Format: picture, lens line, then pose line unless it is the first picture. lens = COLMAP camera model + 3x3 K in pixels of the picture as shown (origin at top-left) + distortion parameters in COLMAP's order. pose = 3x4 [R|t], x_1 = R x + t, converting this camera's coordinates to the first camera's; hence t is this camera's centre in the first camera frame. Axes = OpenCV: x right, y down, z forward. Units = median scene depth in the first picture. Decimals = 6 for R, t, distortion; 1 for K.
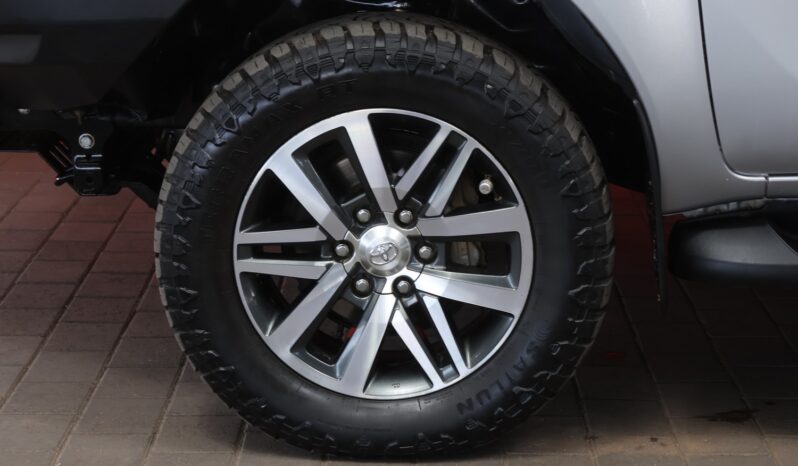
lens RADIAL K [[1978.7, 0, 402.0], [0, 1978.7, 232.1], [0, 0, 1]] dist [0.121834, 0.000000]
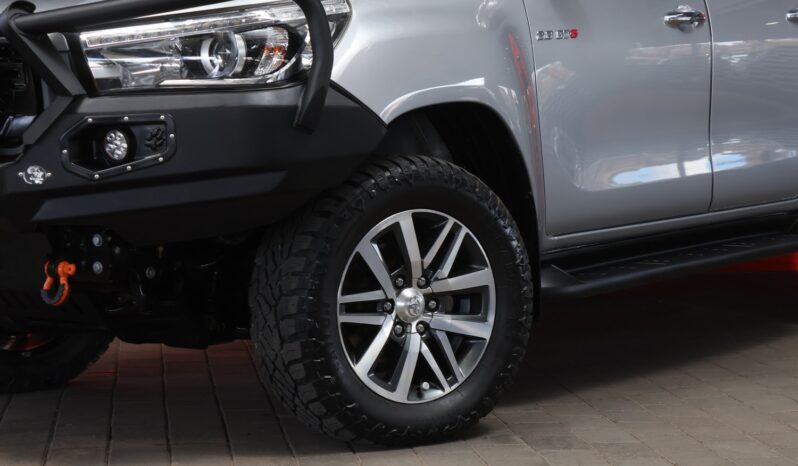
lens RADIAL K [[1978.7, 0, 398.9], [0, 1978.7, 237.4], [0, 0, 1]] dist [0.121834, 0.000000]
pose [[0.805086, -0.036472, 0.592035, -0.944518], [0.158028, 0.975222, -0.154818, 0.198763], [-0.571719, 0.218201, 0.790902, -0.237397]]
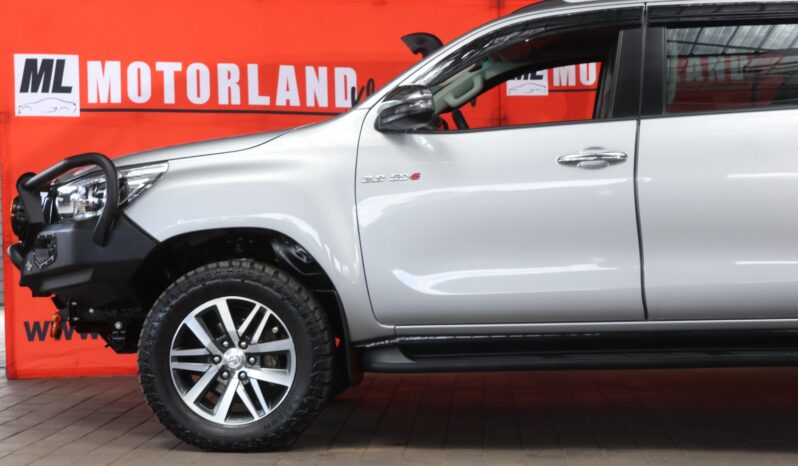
lens RADIAL K [[1518.2, 0, 398.3], [0, 1518.2, 228.3], [0, 0, 1]] dist [0.017226, 0.000000]
pose [[0.998921, -0.003368, -0.046320, 0.269585], [-0.006622, 0.976850, -0.213824, 0.241766], [0.045968, 0.213900, 0.975773, -0.776360]]
